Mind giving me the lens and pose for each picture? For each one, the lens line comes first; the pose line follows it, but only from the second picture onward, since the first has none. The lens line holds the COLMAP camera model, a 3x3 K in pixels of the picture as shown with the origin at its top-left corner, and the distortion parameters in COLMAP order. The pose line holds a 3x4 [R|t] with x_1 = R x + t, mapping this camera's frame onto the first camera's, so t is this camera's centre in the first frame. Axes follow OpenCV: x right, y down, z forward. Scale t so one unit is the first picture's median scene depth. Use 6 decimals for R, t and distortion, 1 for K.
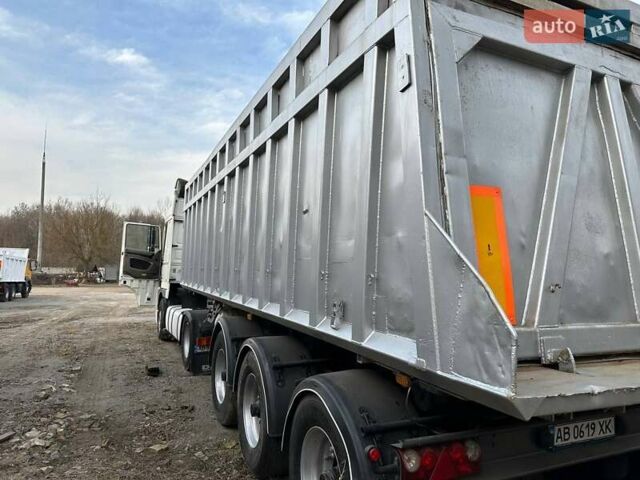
lens RADIAL K [[452.3, 0, 320.0], [0, 452.3, 240.0], [0, 0, 1]] dist [0.000920, -0.002966]
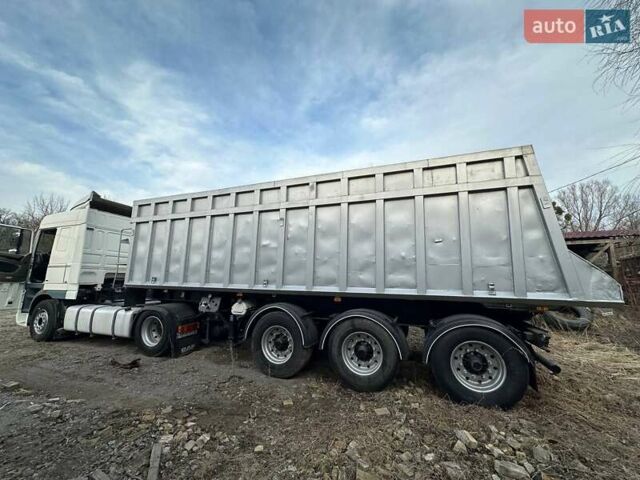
lens RADIAL K [[251.4, 0, 320.0], [0, 251.4, 240.0], [0, 0, 1]] dist [0.001686, 0.000164]
pose [[0.701344, 0.091028, 0.706987, -5.373430], [-0.043944, 0.995448, -0.084576, 0.215110], [-0.711467, 0.028249, 0.702151, 2.413366]]
